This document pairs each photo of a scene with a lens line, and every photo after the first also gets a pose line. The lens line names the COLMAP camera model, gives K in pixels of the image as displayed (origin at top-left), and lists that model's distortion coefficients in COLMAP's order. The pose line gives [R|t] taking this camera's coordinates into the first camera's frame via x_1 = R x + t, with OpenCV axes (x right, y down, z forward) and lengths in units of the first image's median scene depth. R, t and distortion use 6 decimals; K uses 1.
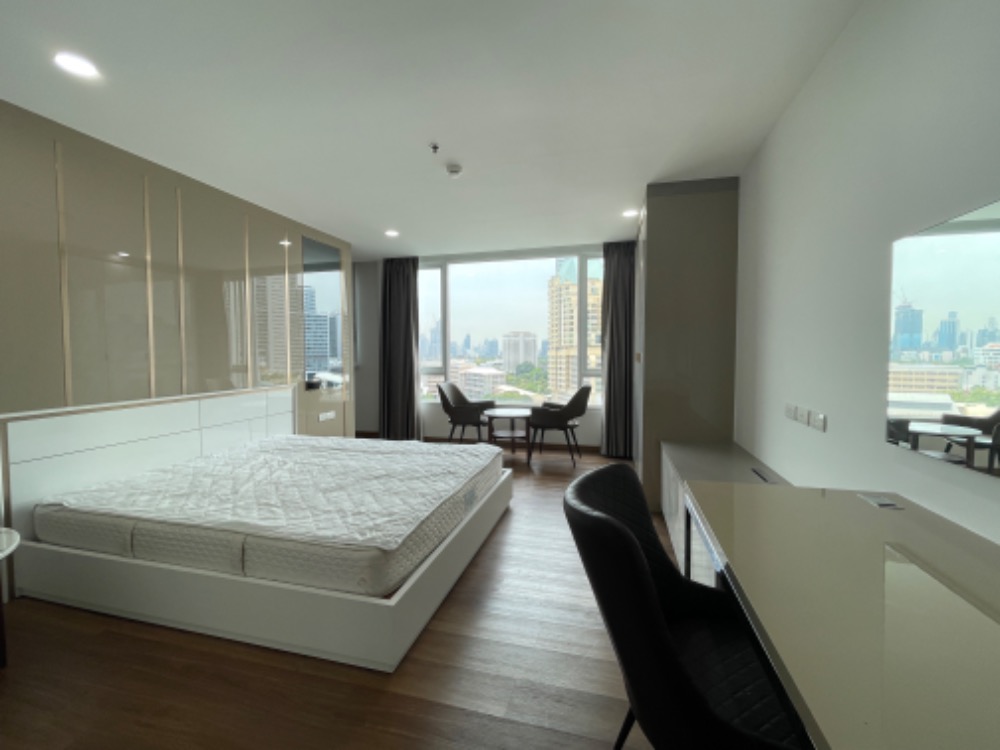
lens RADIAL K [[429.6, 0, 500.0], [0, 429.6, 375.0], [0, 0, 1]] dist [-0.000247, -0.000010]
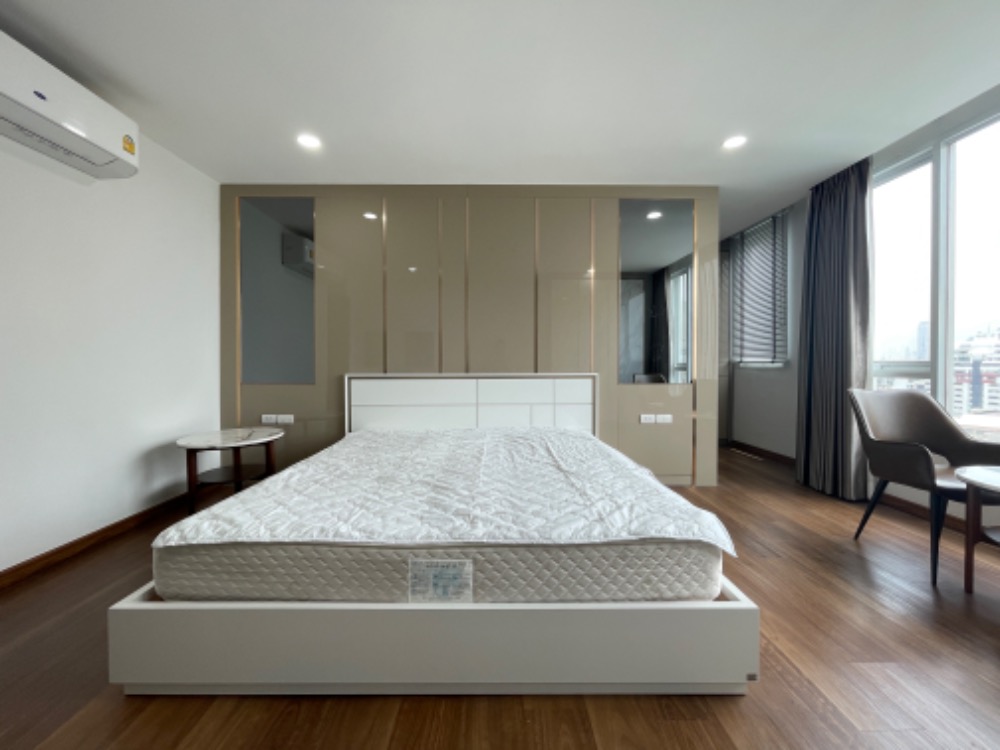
lens RADIAL K [[405.7, 0, 500.0], [0, 405.7, 375.0], [0, 0, 1]] dist [-0.000404, -0.000099]
pose [[0.266018, 0.034426, -0.963353, 0.242930], [-0.052496, 0.998396, 0.021182, 0.015311], [0.962538, 0.044937, 0.267398, 0.534302]]
